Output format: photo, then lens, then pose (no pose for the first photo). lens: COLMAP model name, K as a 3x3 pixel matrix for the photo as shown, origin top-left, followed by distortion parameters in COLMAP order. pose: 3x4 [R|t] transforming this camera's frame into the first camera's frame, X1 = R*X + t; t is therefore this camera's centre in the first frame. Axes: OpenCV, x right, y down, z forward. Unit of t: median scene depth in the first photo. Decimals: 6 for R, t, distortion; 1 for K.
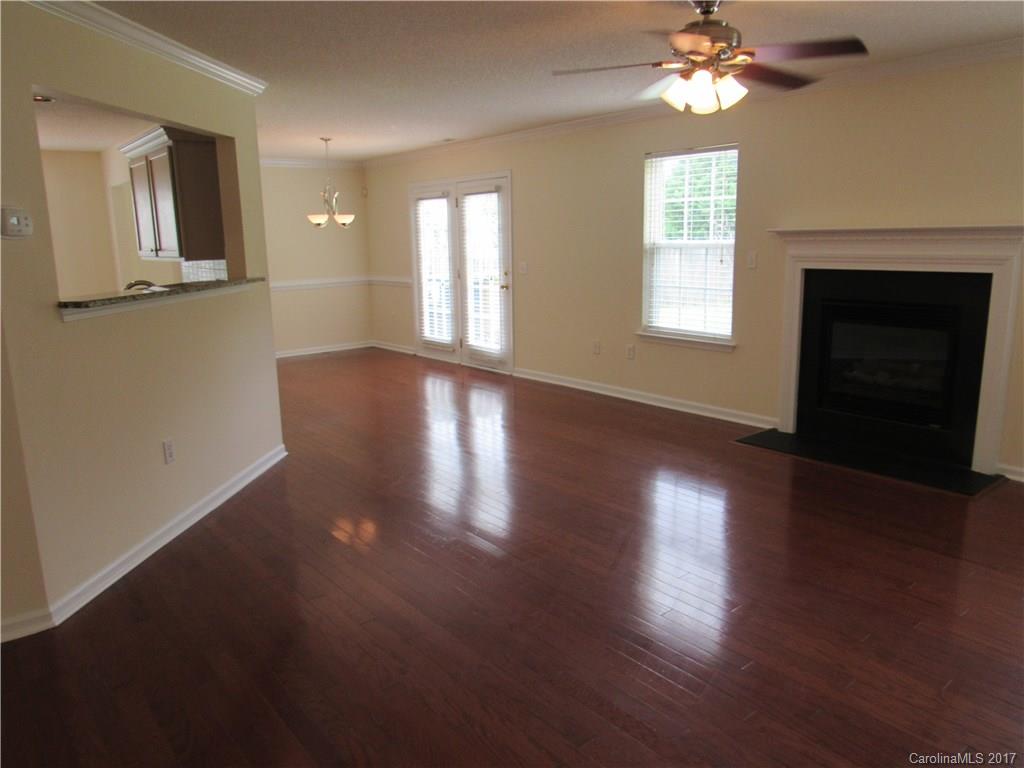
lens RADIAL K [[741.1, 0, 512.0], [0, 741.1, 384.0], [0, 0, 1]] dist [-0.026968, 0.001337]
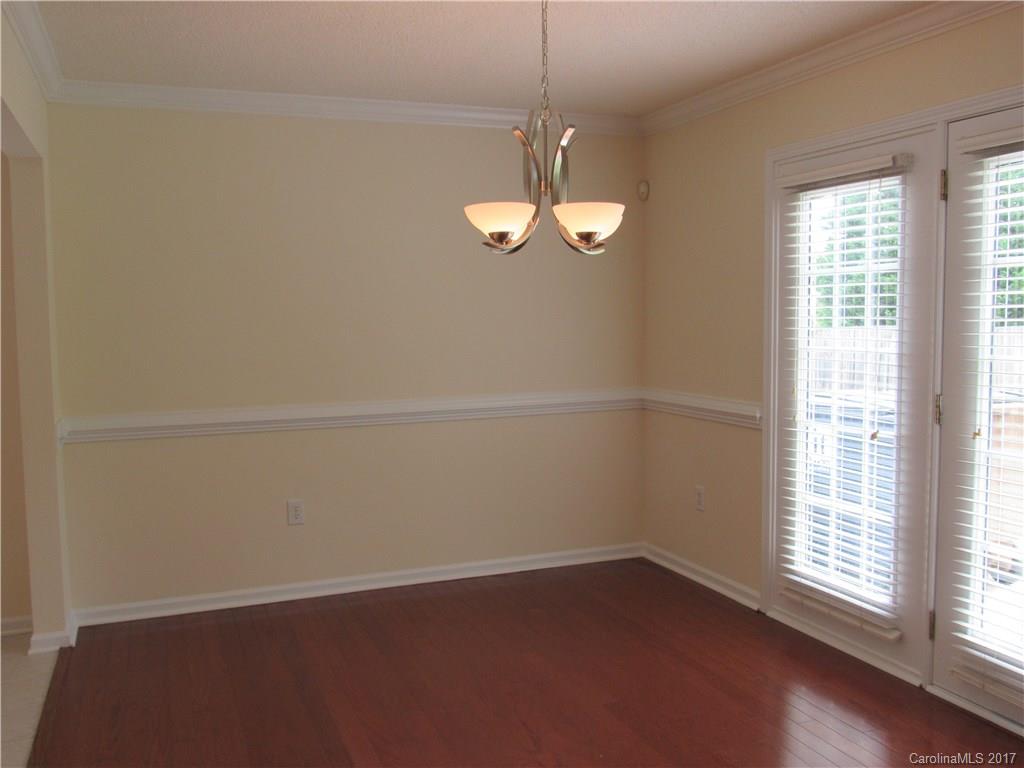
lens RADIAL K [[957.5, 0, 512.0], [0, 957.5, 384.0], [0, 0, 1]] dist [-0.000465, 0.001919]
pose [[0.954388, 0.035330, -0.296473, -0.144774], [-0.070343, 0.991629, -0.108273, -0.119414], [0.290166, 0.124189, 0.948884, 0.655418]]
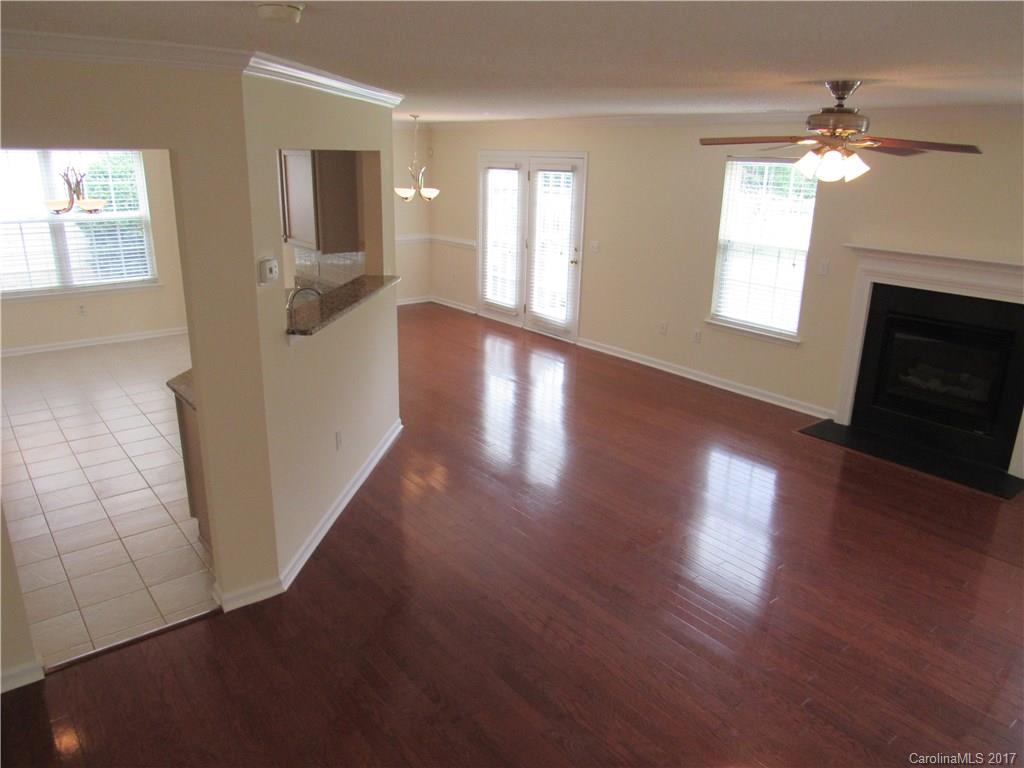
lens RADIAL K [[741.1, 0, 512.0], [0, 741.1, 384.0], [0, 0, 1]] dist [-0.026968, 0.001337]
pose [[0.999068, 0.043130, 0.001874, -0.100153], [-0.043100, 0.993986, 0.100668, -0.064202], [0.002480, -0.100655, 0.994918, -0.084407]]
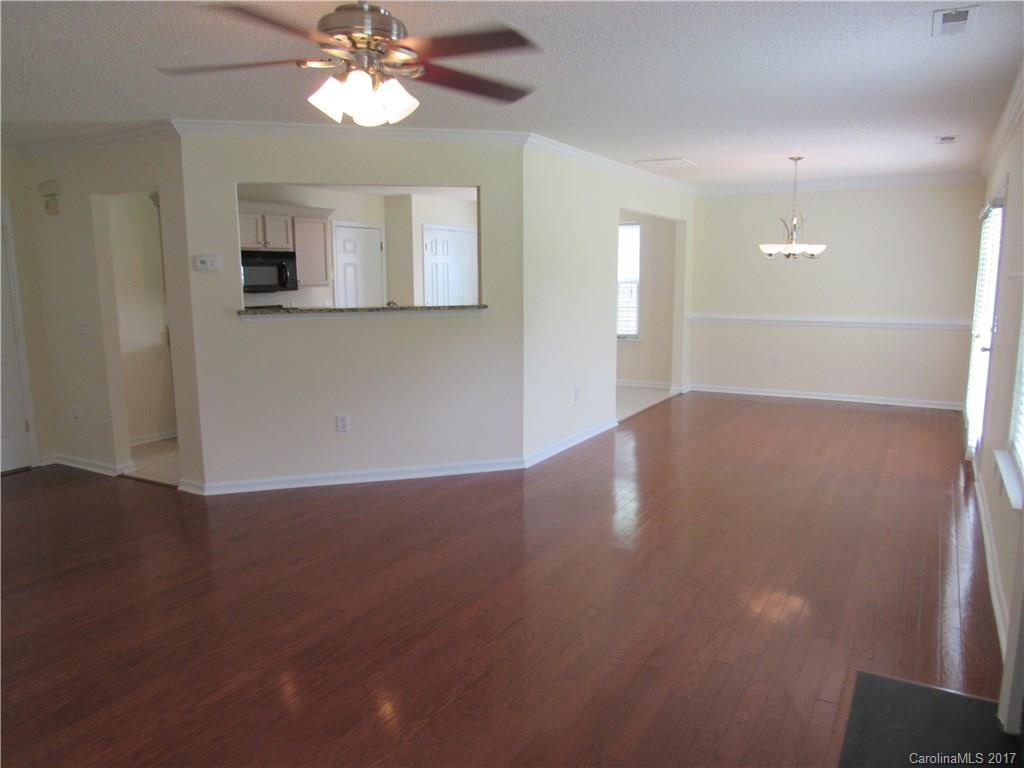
lens RADIAL K [[741.1, 0, 512.0], [0, 741.1, 384.0], [0, 0, 1]] dist [-0.026968, 0.001337]
pose [[0.360839, 0.164450, -0.918015, 0.484784], [-0.190423, 0.976586, 0.100094, -0.092978], [0.912981, 0.138694, 0.383705, 0.393460]]
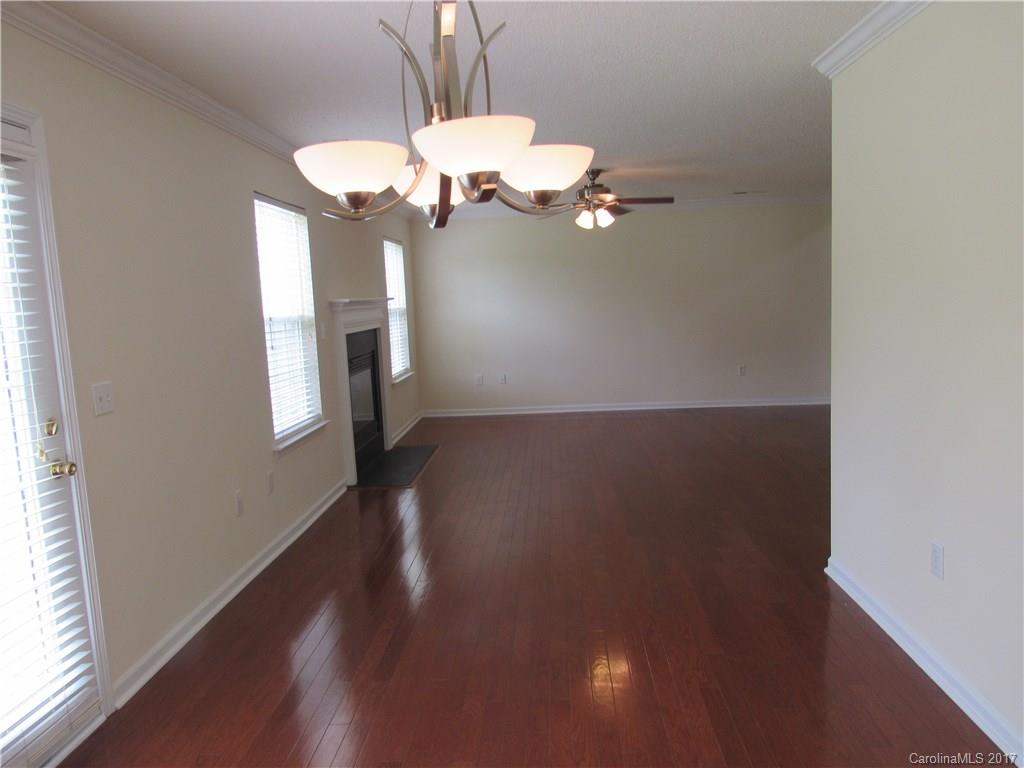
lens RADIAL K [[741.1, 0, 512.0], [0, 741.1, 384.0], [0, 0, 1]] dist [-0.026968, 0.001337]
pose [[-0.737558, -0.019531, 0.675002, -0.392108], [0.201444, 0.947706, 0.247534, -0.219598], [-0.644538, 0.318546, -0.695054, 1.157552]]
